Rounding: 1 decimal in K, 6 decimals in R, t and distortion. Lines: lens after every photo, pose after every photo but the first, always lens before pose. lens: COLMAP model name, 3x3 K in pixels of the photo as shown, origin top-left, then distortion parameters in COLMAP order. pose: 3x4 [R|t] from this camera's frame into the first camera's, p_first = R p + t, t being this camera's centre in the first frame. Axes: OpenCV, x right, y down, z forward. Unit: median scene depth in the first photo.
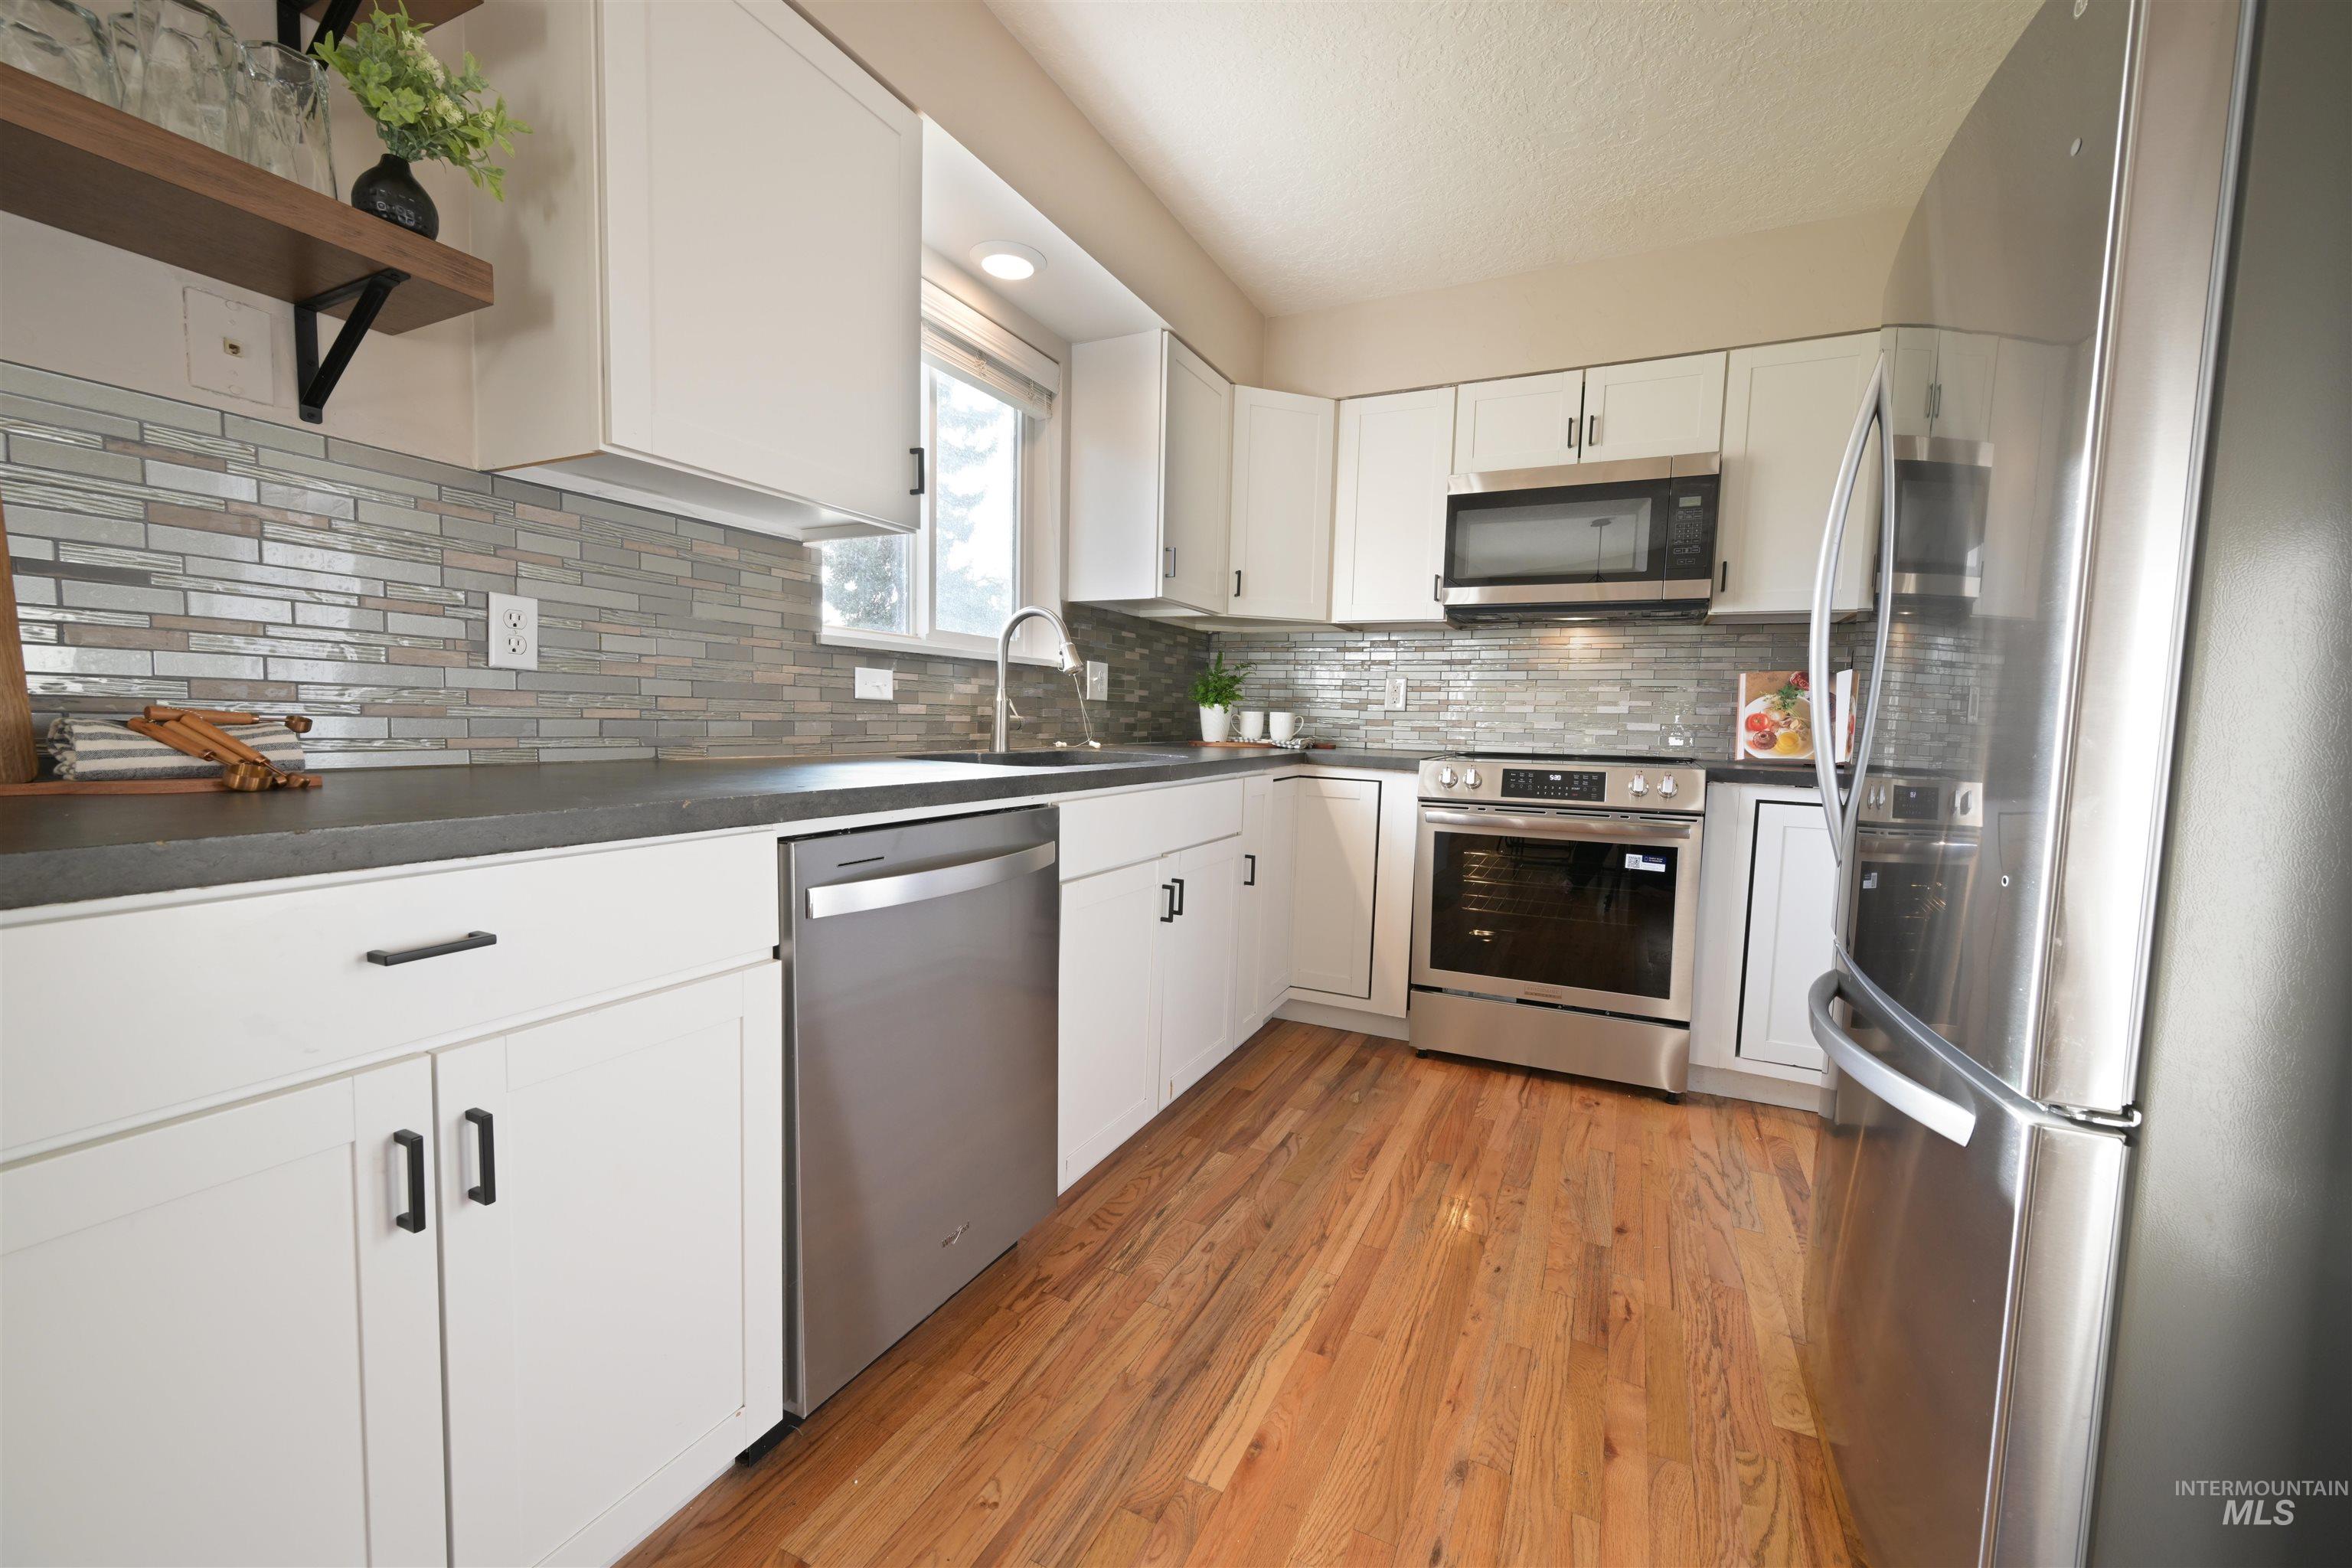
lens RADIAL K [[923.5, 0, 1184.8], [0, 923.5, 788.9], [0, 0, 1]] dist [0.000174, -0.000224]
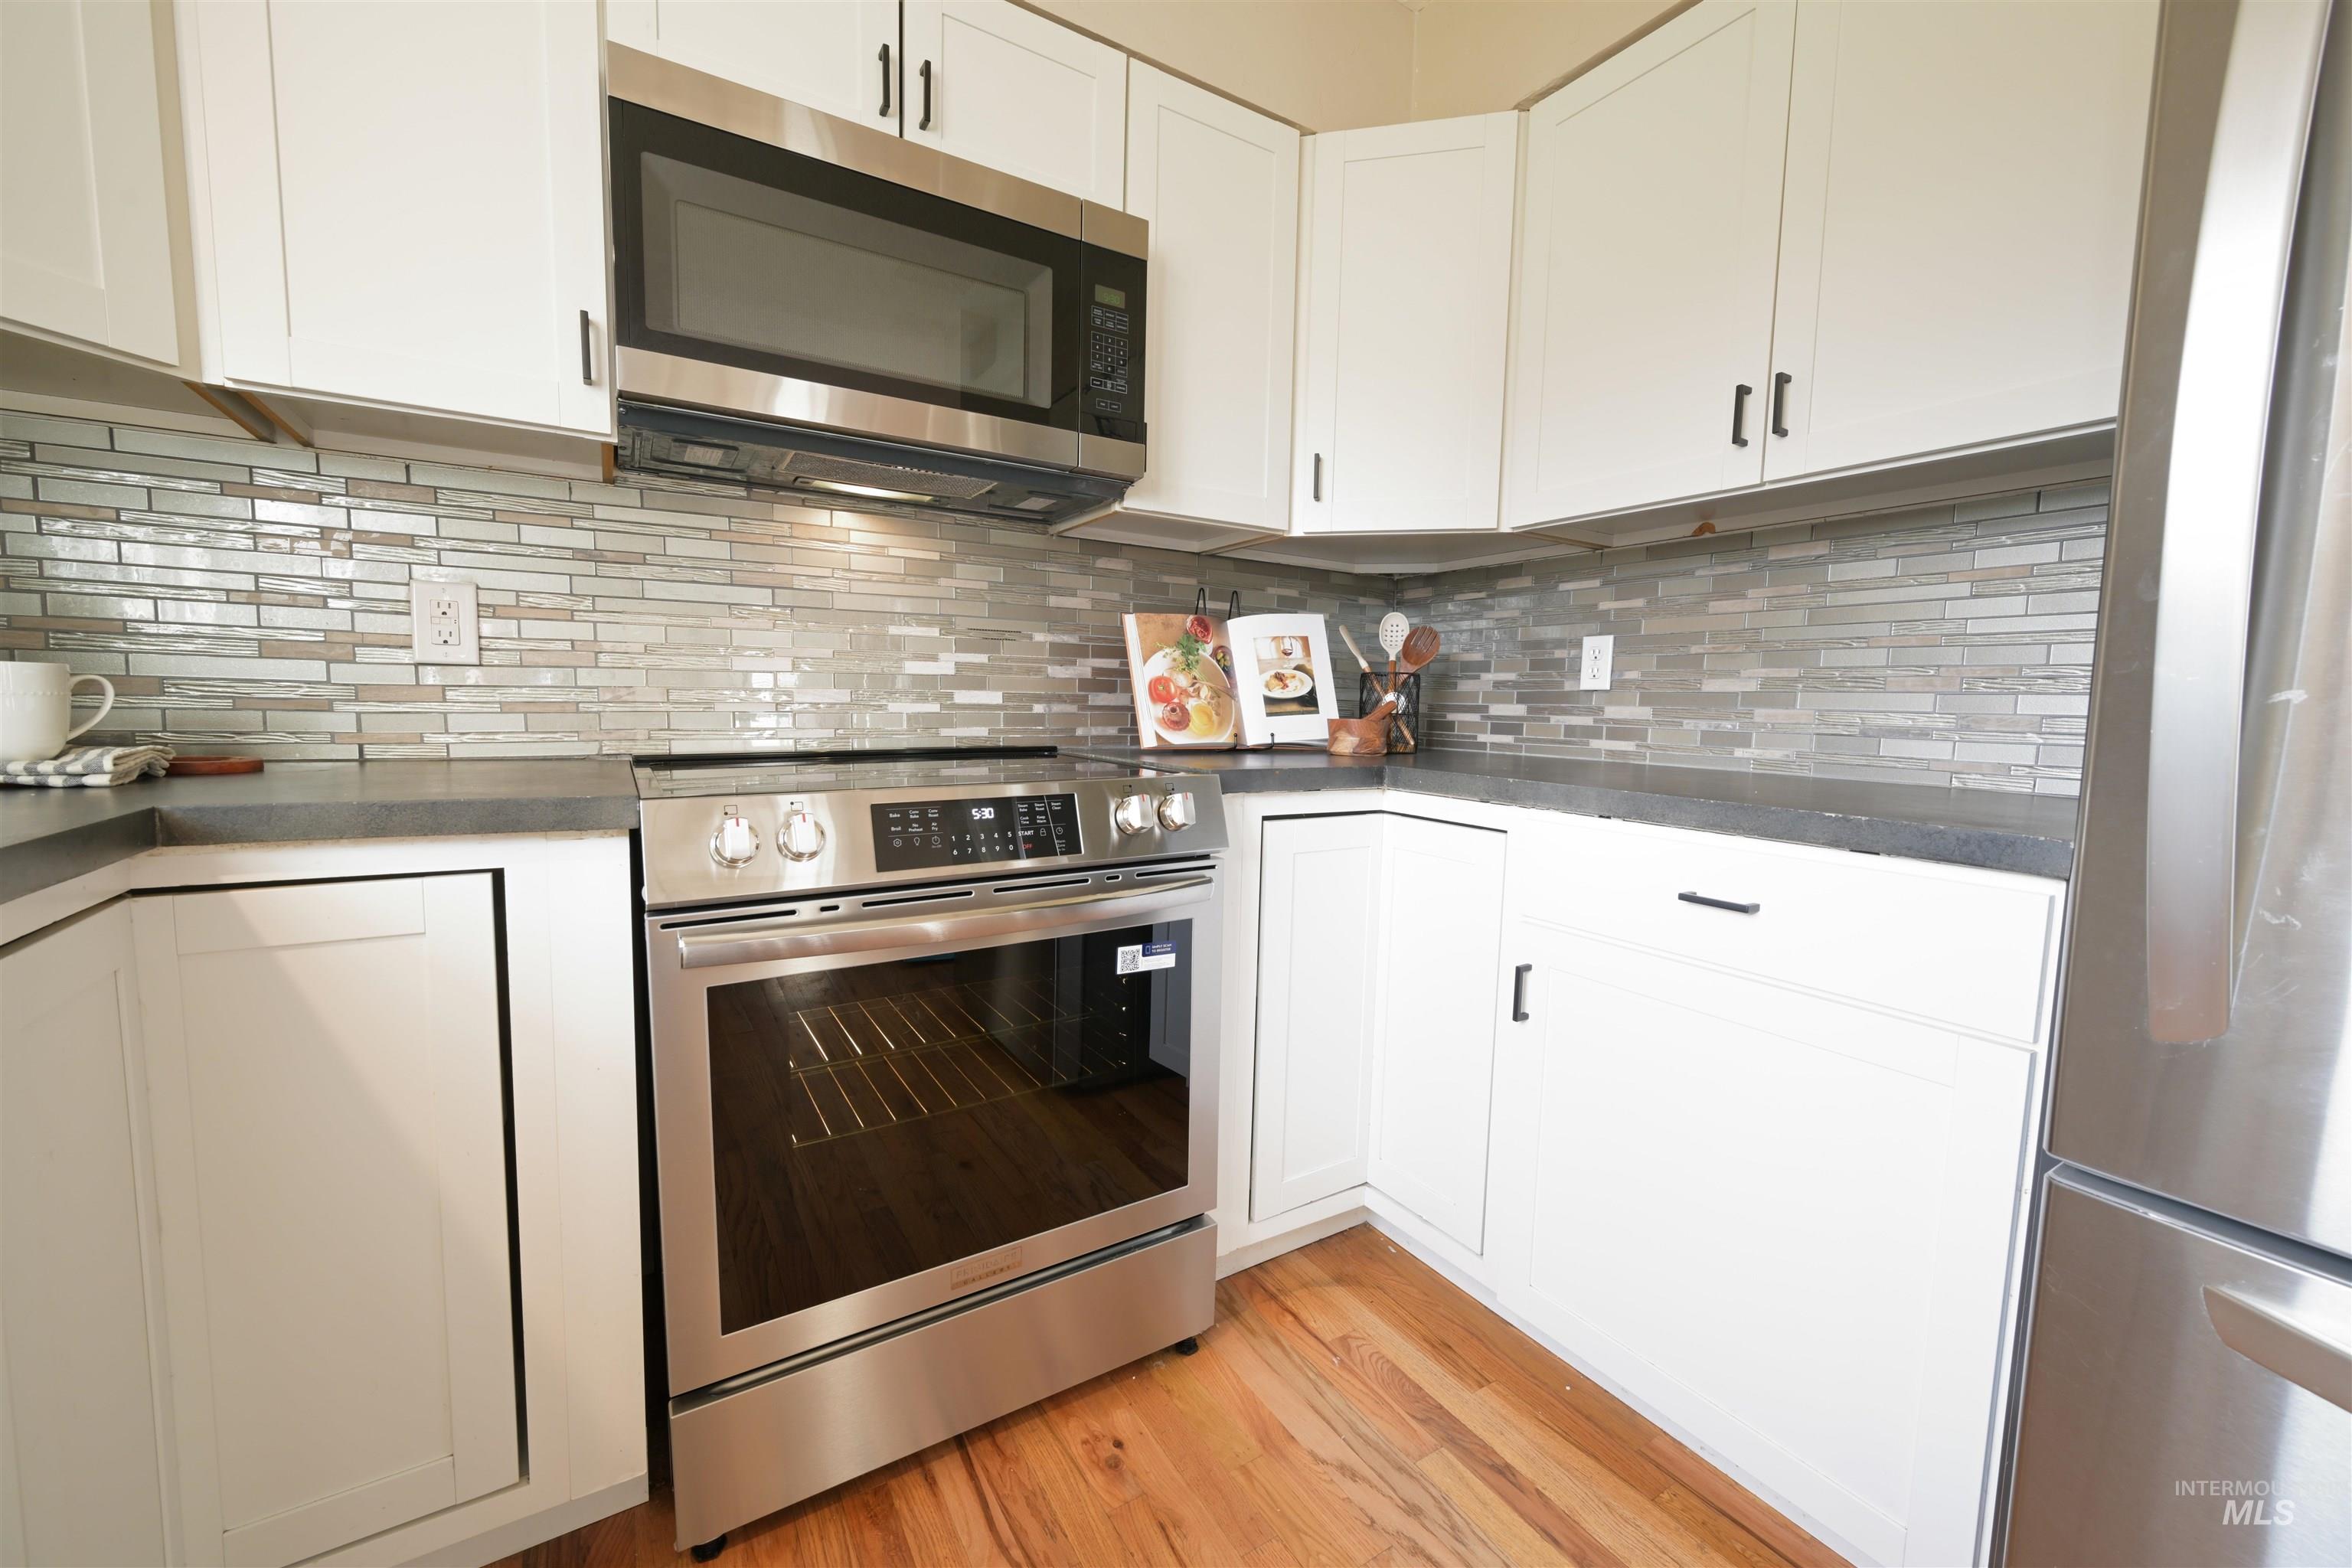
lens RADIAL K [[923.5, 0, 1184.8], [0, 923.5, 788.9], [0, 0, 1]] dist [0.000174, -0.000224]
pose [[0.532799, -0.096053, 0.840773, 0.060916], [0.062213, 0.995295, 0.074281, -0.045009], [-0.843952, 0.012730, 0.536268, 0.576310]]
